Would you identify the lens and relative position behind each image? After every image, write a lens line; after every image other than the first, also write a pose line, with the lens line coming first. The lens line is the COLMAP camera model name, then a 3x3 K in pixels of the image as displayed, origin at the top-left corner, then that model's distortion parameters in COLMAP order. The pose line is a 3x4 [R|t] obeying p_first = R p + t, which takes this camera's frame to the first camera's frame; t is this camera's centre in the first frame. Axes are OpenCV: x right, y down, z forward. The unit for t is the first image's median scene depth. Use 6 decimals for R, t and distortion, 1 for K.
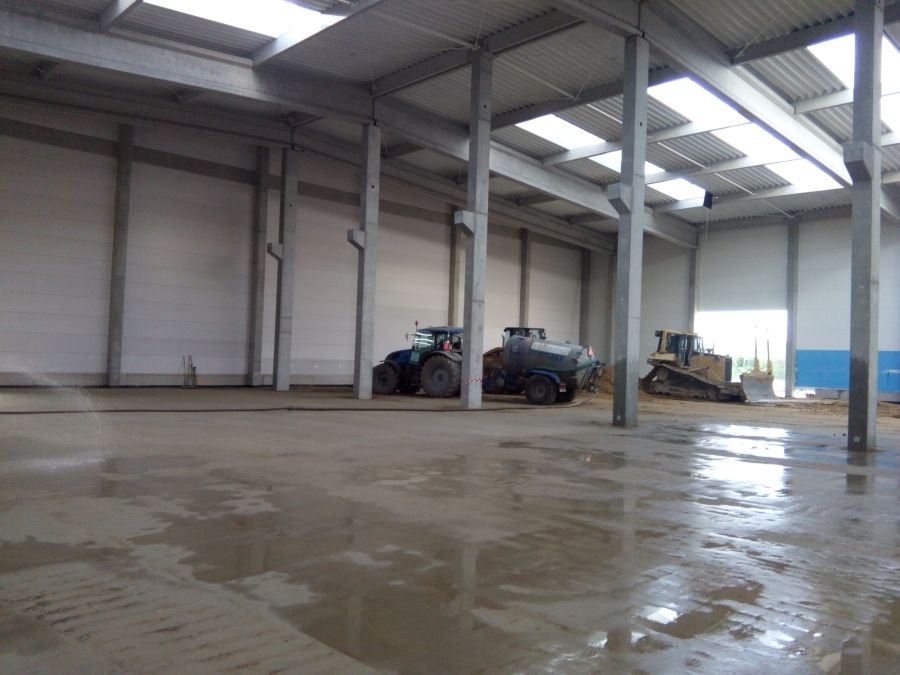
lens RADIAL K [[751.4, 0, 470.1], [0, 751.4, 338.1], [0, 0, 1]] dist [0.104238, -0.295681]
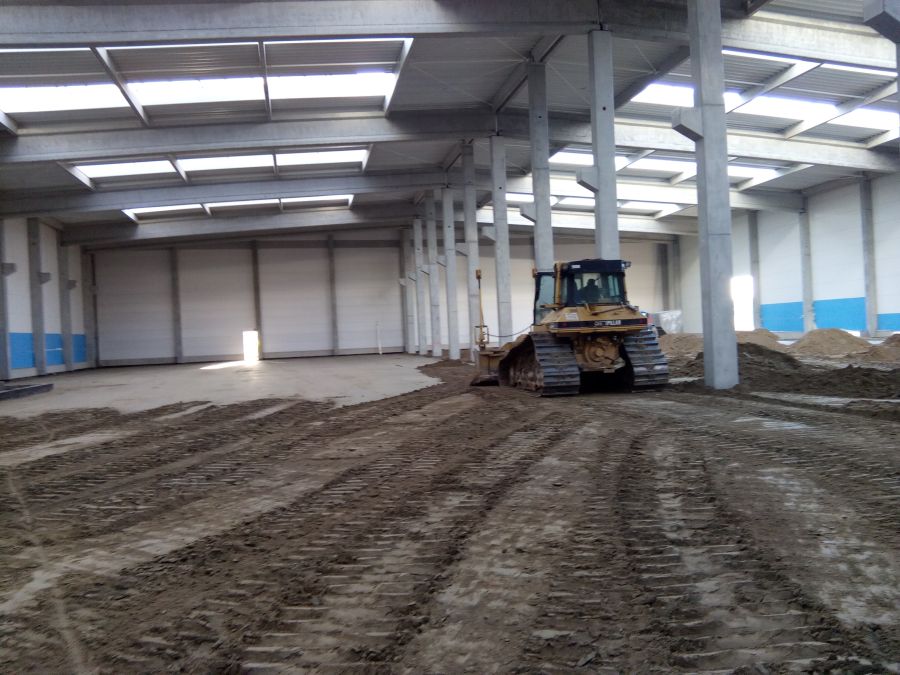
lens RADIAL K [[751.4, 0, 470.1], [0, 751.4, 338.1], [0, 0, 1]] dist [0.104238, -0.295681]
pose [[0.847526, -0.063759, -0.526910, 0.893514], [0.083590, 0.996403, 0.013883, 0.015326], [0.524130, -0.055811, 0.849807, -0.556777]]
